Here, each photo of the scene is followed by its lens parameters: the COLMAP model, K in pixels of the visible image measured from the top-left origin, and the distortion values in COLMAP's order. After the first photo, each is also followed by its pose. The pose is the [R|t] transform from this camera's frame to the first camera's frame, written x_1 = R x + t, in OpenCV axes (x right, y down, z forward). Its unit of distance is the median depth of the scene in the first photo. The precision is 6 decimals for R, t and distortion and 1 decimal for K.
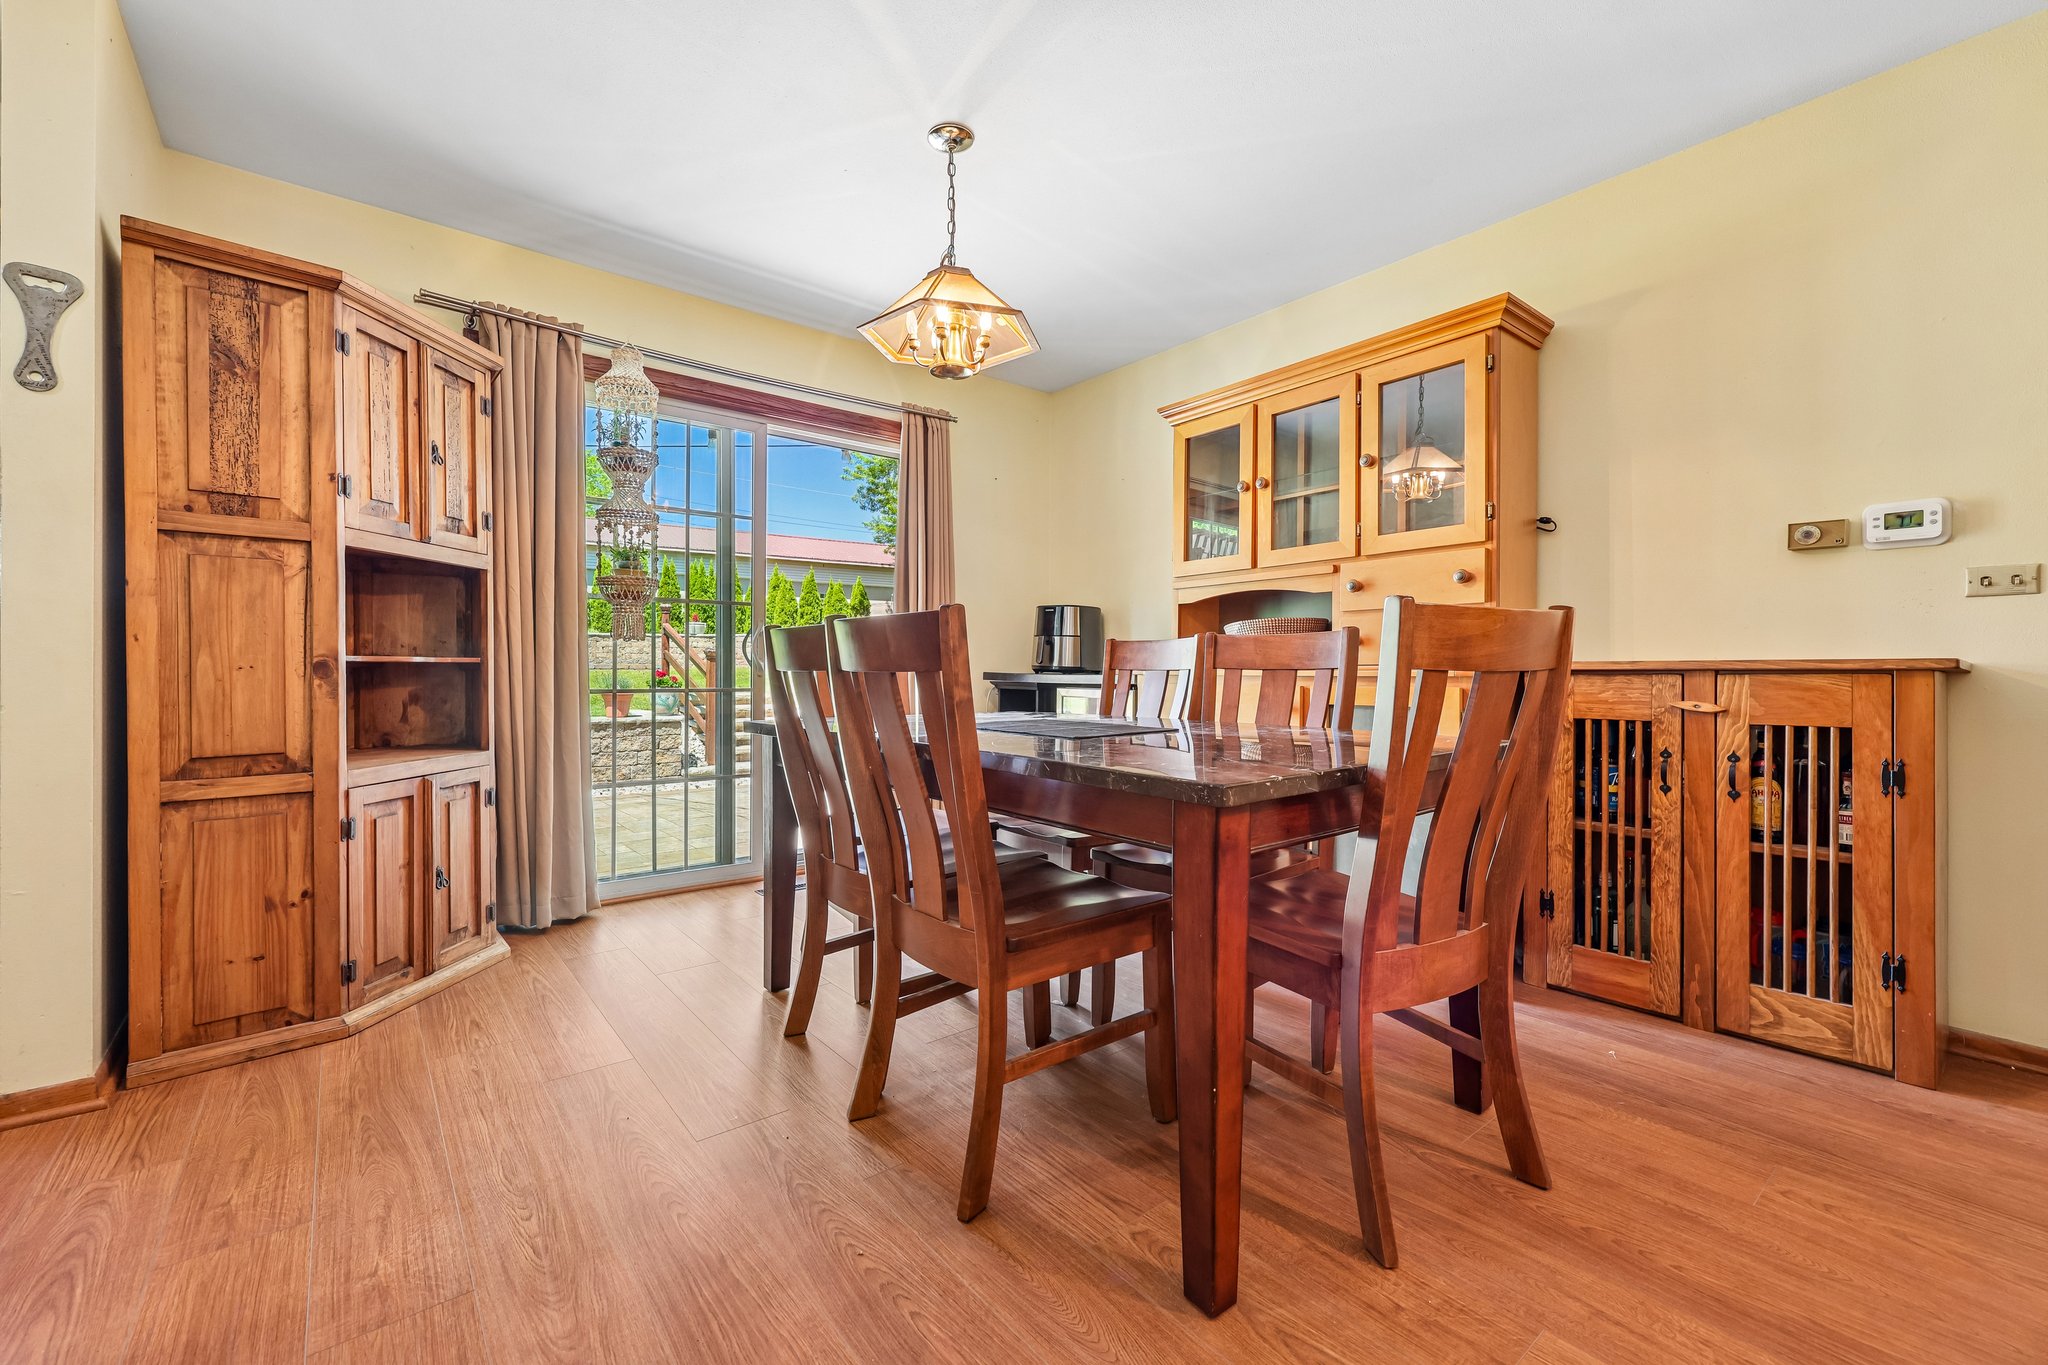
lens RADIAL K [[826.3, 0, 1021.6], [0, 826.3, 667.7], [0, 0, 1]] dist [0.000576, 0.000236]
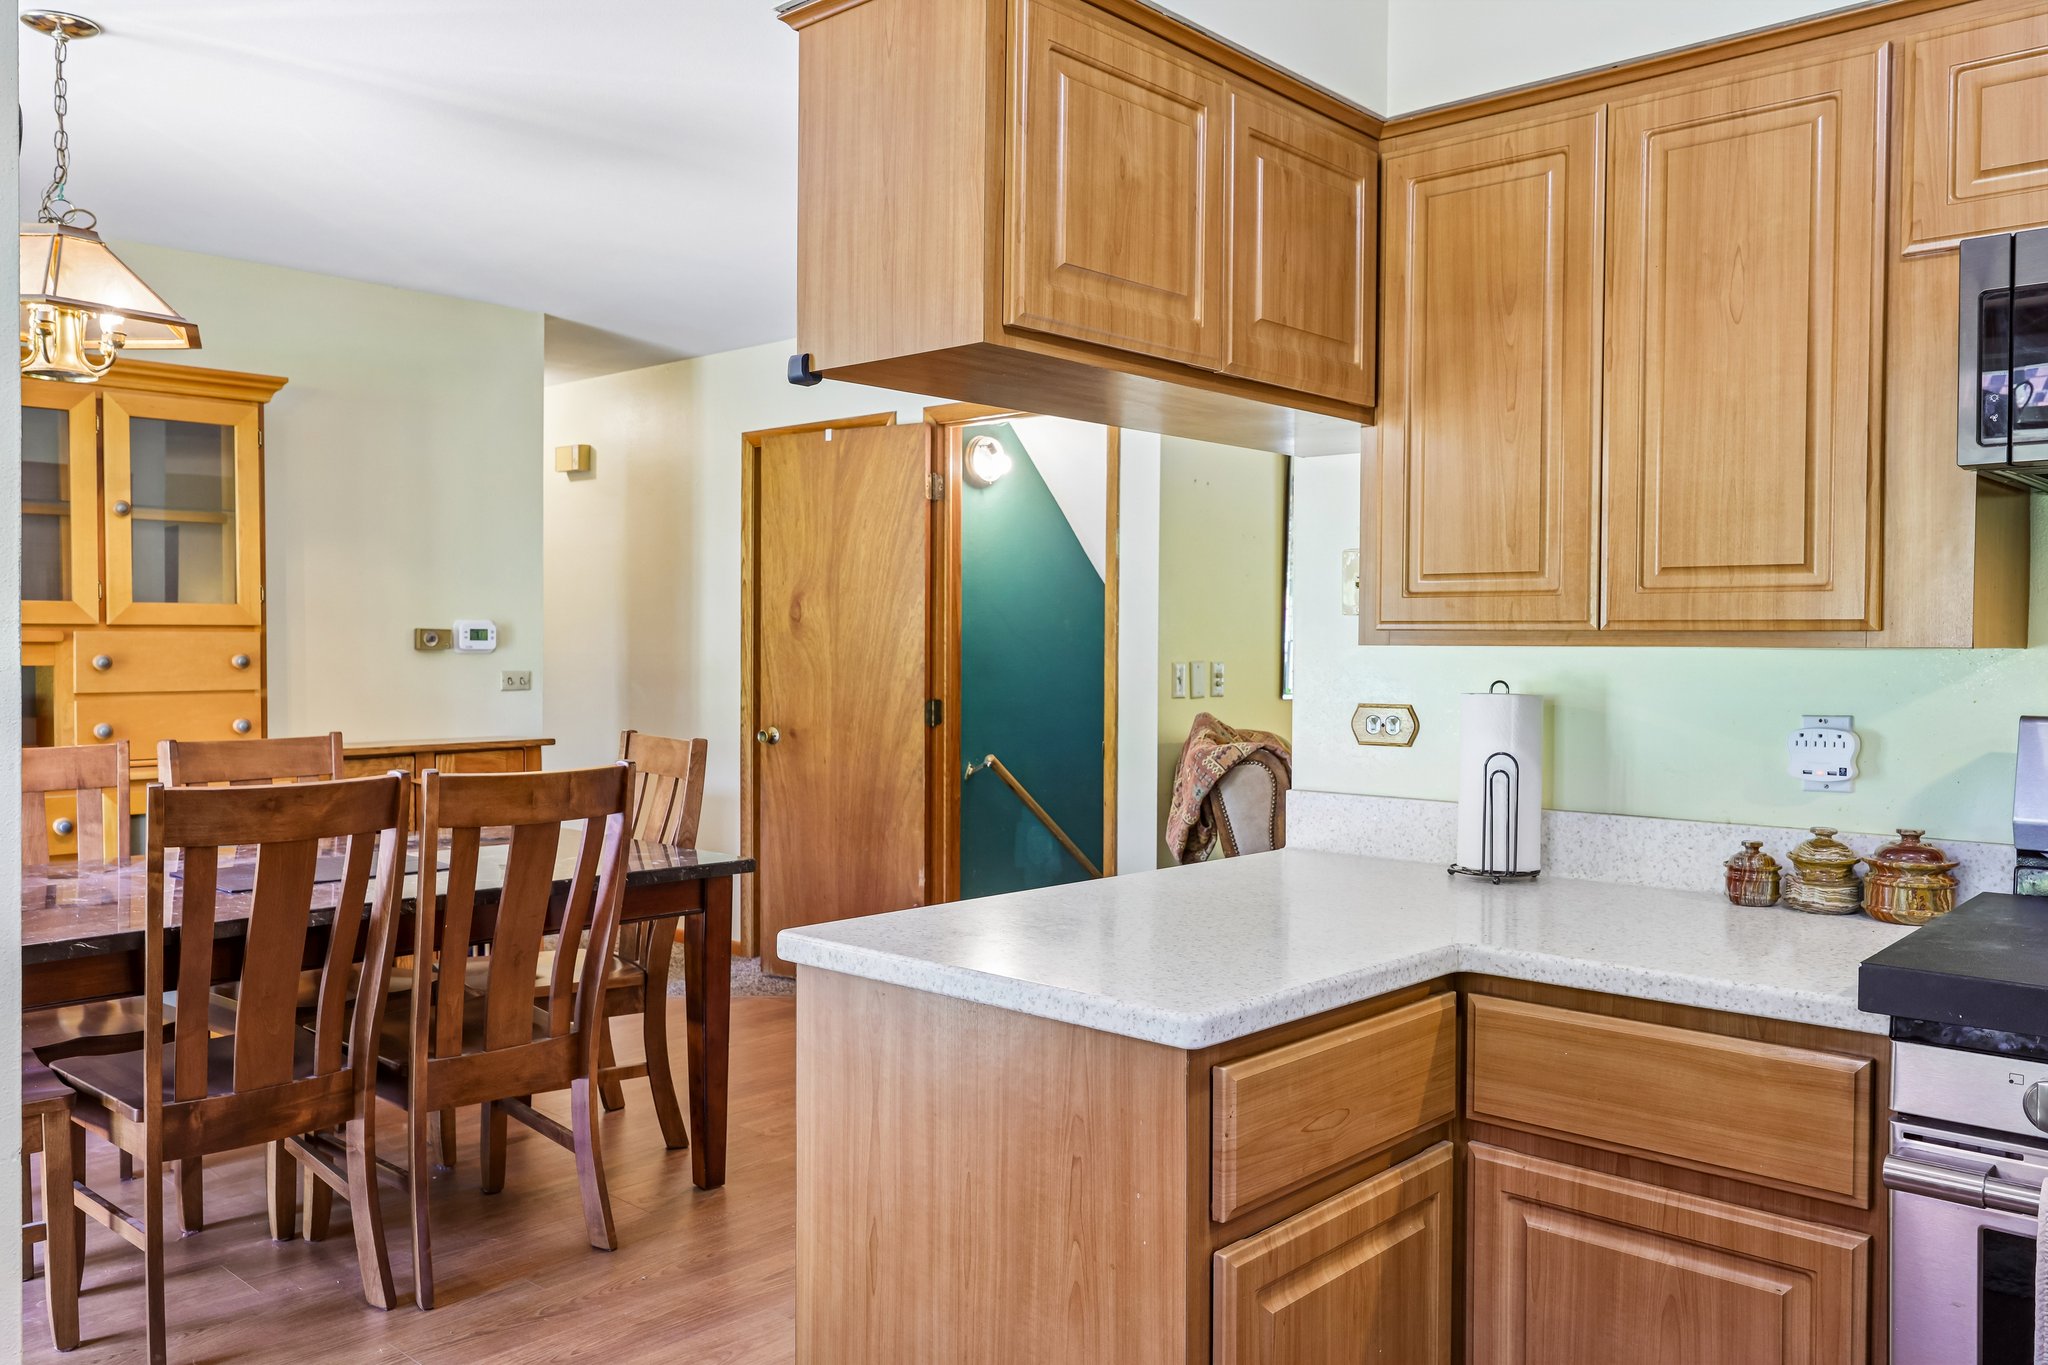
lens RADIAL K [[1613.5, 0, 1024.0], [0, 1613.5, 682.5], [0, 0, 1]] dist [-0.001353, -0.000359]
pose [[-0.164187, -0.028539, 0.986016, -1.642885], [-0.005744, 0.999592, 0.027975, -0.167479], [-0.986412, -0.001071, -0.164284, 0.507763]]
